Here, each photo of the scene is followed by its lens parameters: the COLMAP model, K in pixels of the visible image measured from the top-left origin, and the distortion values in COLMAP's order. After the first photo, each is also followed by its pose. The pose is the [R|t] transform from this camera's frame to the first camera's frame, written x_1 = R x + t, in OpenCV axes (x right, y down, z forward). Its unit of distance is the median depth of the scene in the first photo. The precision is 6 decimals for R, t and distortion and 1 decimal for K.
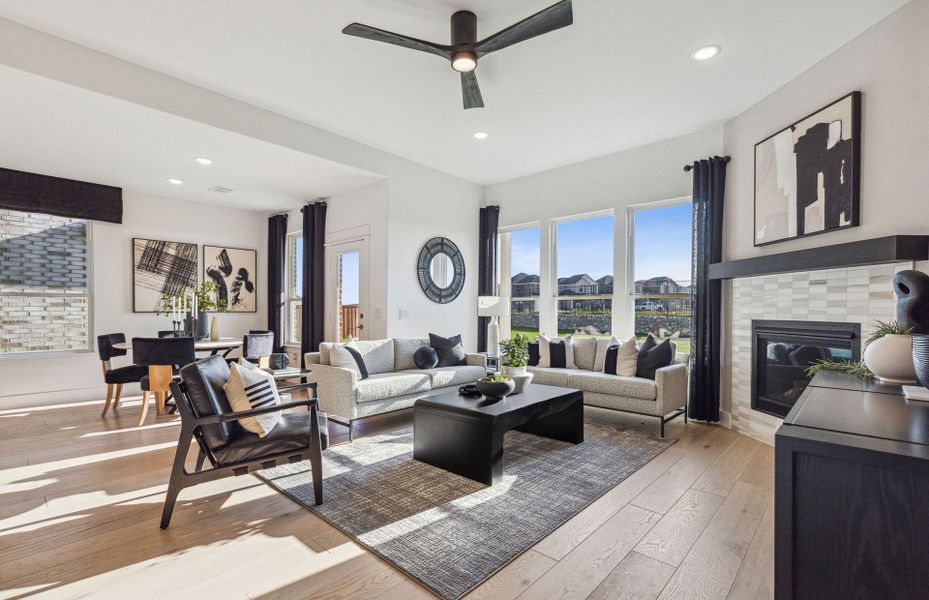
lens RADIAL K [[425.5, 0, 466.6], [0, 425.5, 313.8], [0, 0, 1]] dist [0.001678, 0.000184]
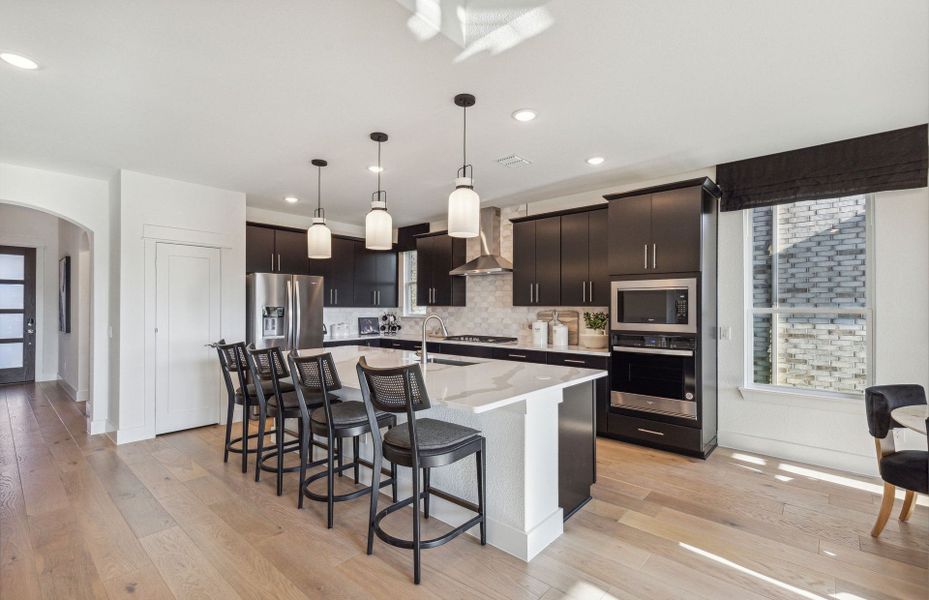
lens RADIAL K [[415.3, 0, 463.2], [0, 415.3, 304.5], [0, 0, 1]] dist [0.002268, 0.000434]
pose [[0.013354, -0.007997, -0.999879, -0.234912], [-0.010446, 0.999912, -0.008137, -0.036609], [0.999856, 0.010553, 0.013270, 0.334486]]
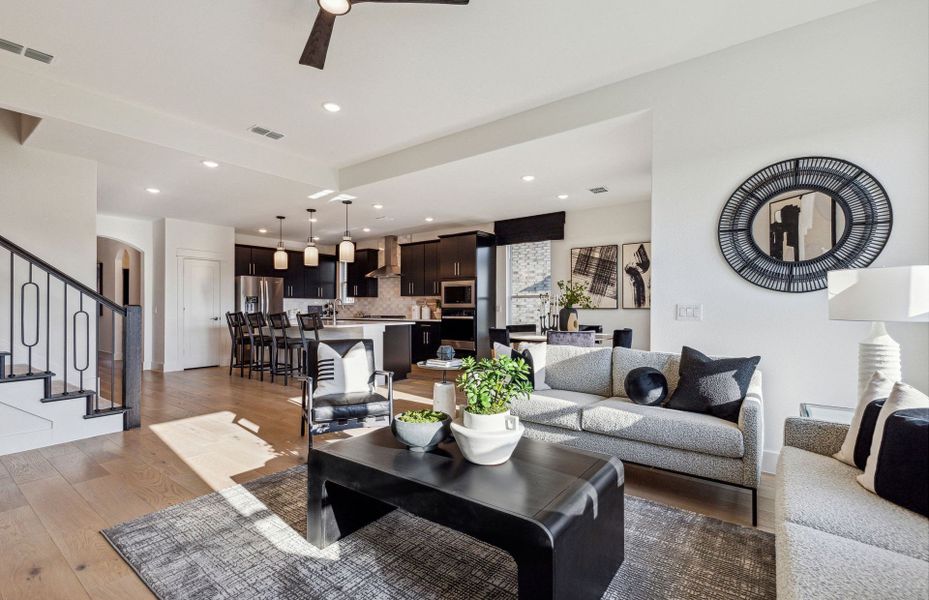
lens RADIAL K [[415.3, 0, 463.2], [0, 415.3, 304.5], [0, 0, 1]] dist [0.002268, 0.000434]
pose [[0.096044, -0.008061, -0.995344, 0.357667], [-0.009330, 0.999916, -0.008998, -0.001921], [0.995333, 0.010151, 0.095961, 0.527566]]
